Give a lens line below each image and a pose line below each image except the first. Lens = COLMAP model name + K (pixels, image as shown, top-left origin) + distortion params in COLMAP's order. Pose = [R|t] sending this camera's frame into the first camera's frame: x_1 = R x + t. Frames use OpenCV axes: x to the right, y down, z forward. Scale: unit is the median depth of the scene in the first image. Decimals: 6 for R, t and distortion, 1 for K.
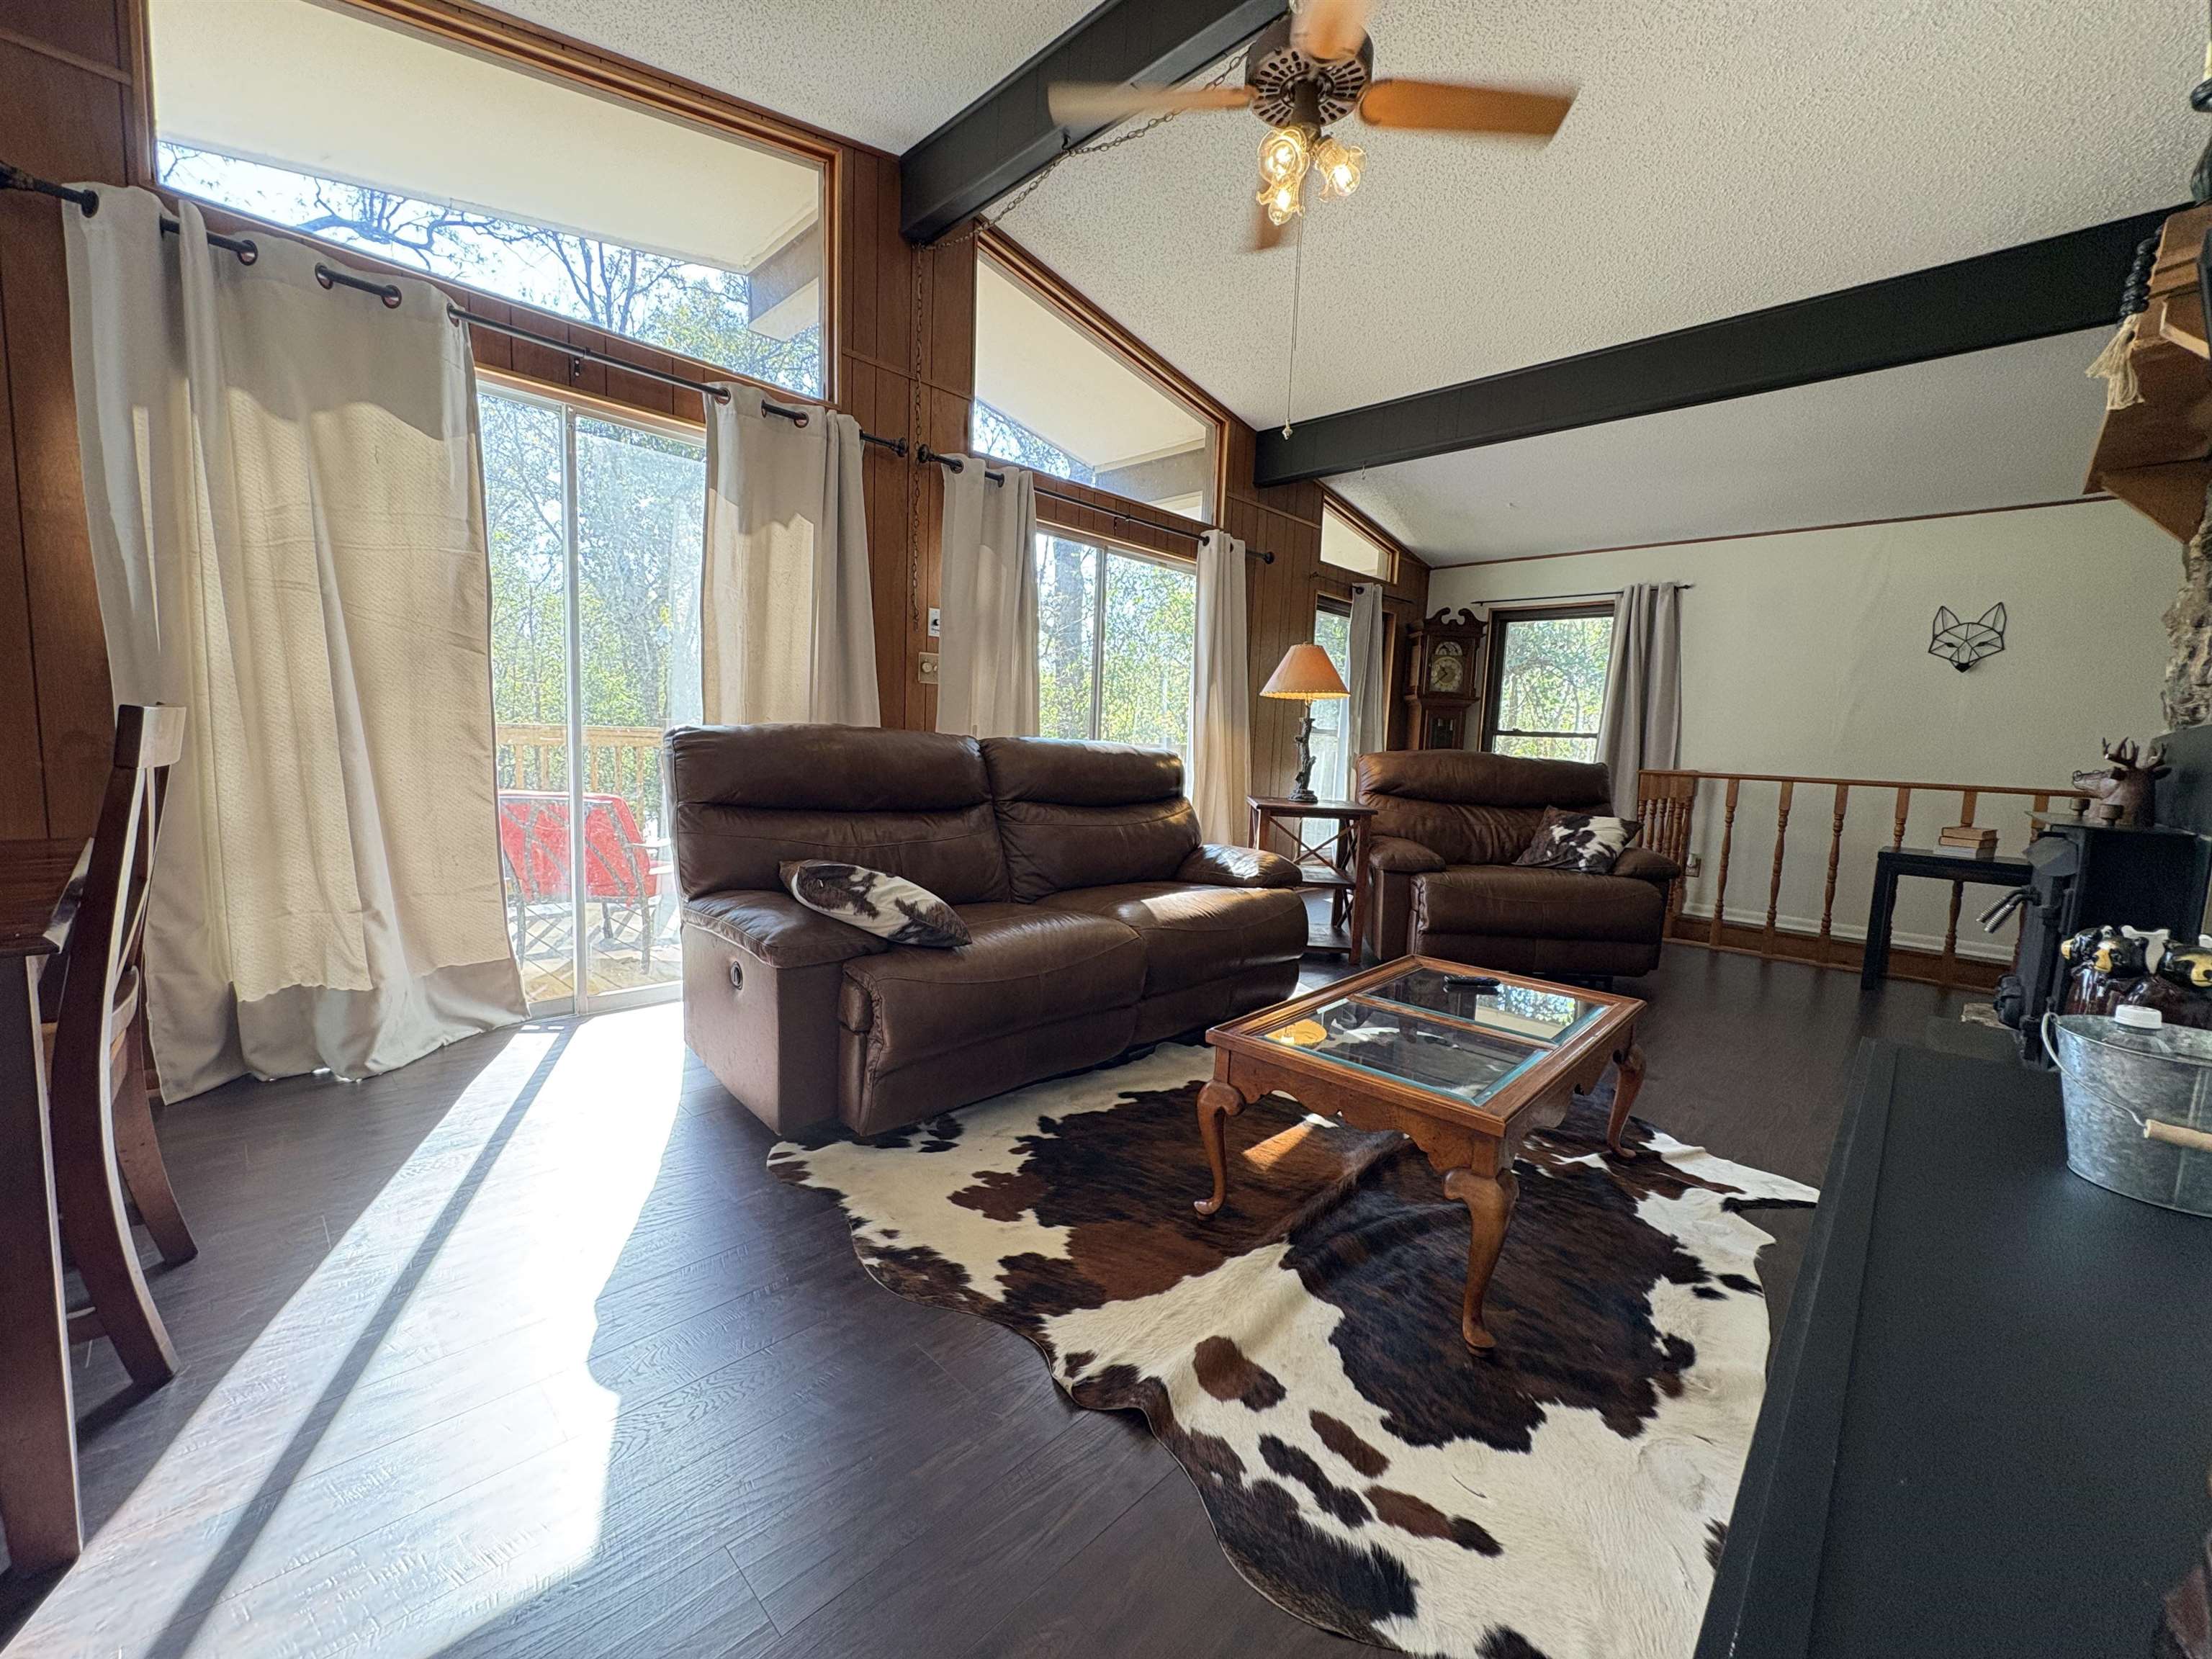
lens RADIAL K [[883.3, 0, 1106.0], [0, 883.3, 829.5], [0, 0, 1]] dist [-0.000830, 0.000305]
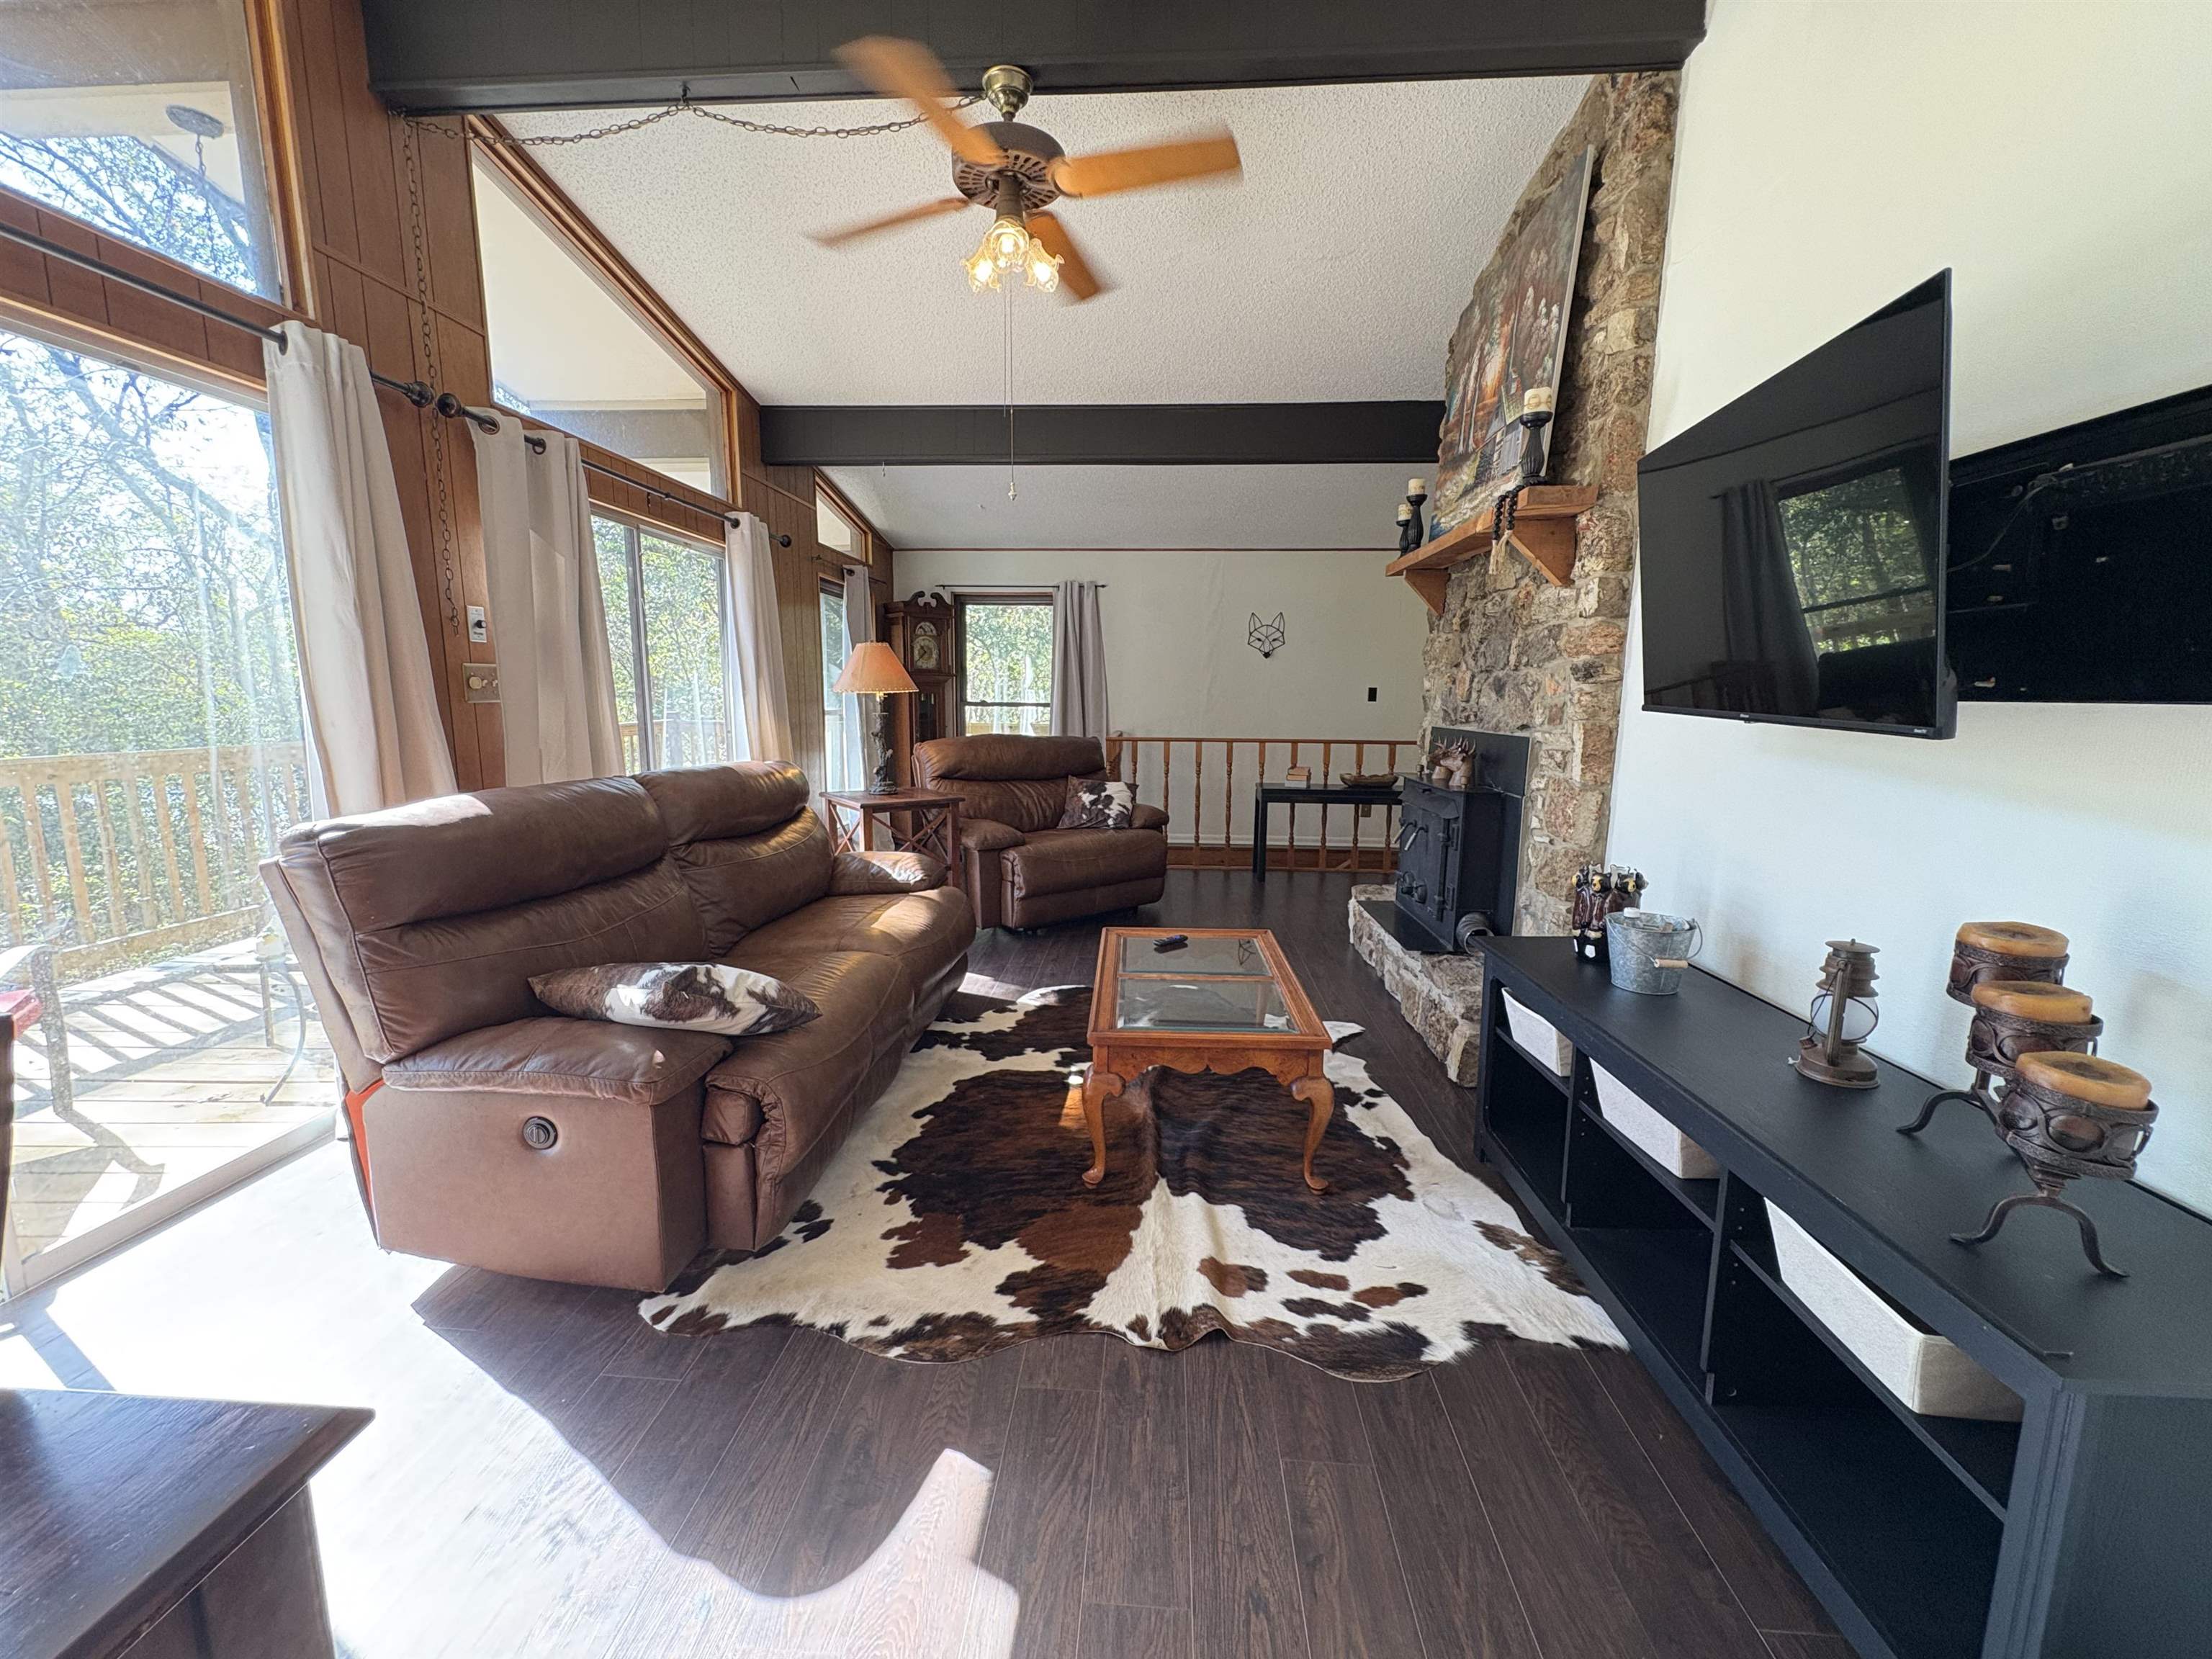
lens RADIAL K [[883.3, 0, 1106.0], [0, 883.3, 829.5], [0, 0, 1]] dist [-0.000830, 0.000305]
pose [[0.756776, -0.132639, 0.640076, -0.513413], [0.090679, 0.991031, 0.098154, -0.139361], [-0.647355, -0.016239, 0.762016, 0.071590]]
